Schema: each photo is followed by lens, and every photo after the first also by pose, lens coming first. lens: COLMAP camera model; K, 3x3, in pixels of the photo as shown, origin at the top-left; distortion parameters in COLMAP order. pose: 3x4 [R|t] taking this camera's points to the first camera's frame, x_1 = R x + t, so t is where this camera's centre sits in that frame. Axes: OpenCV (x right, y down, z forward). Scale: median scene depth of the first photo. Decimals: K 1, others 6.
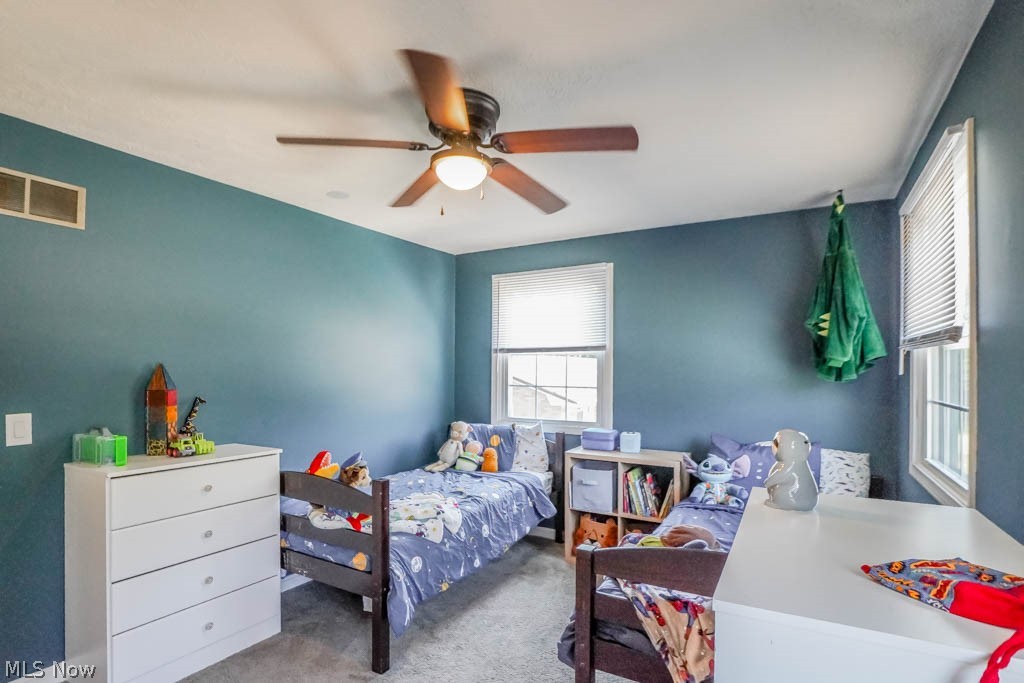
lens RADIAL K [[508.9, 0, 513.5], [0, 508.9, 377.7], [0, 0, 1]] dist [-0.000057, -0.000011]
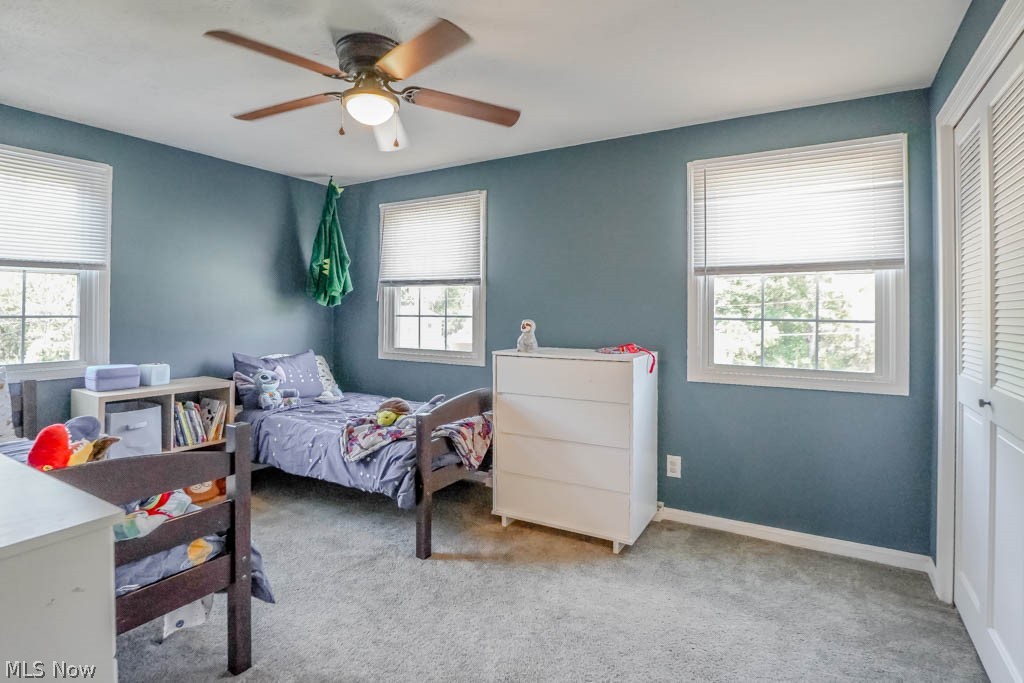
lens RADIAL K [[521.0, 0, 516.2], [0, 521.0, 323.2], [0, 0, 1]] dist [-0.034352, -0.000012]
pose [[0.025948, -0.039303, 0.998890, -0.854212], [-0.000595, 0.999226, 0.039332, -0.001388], [-0.999663, -0.001615, 0.025904, 0.425299]]
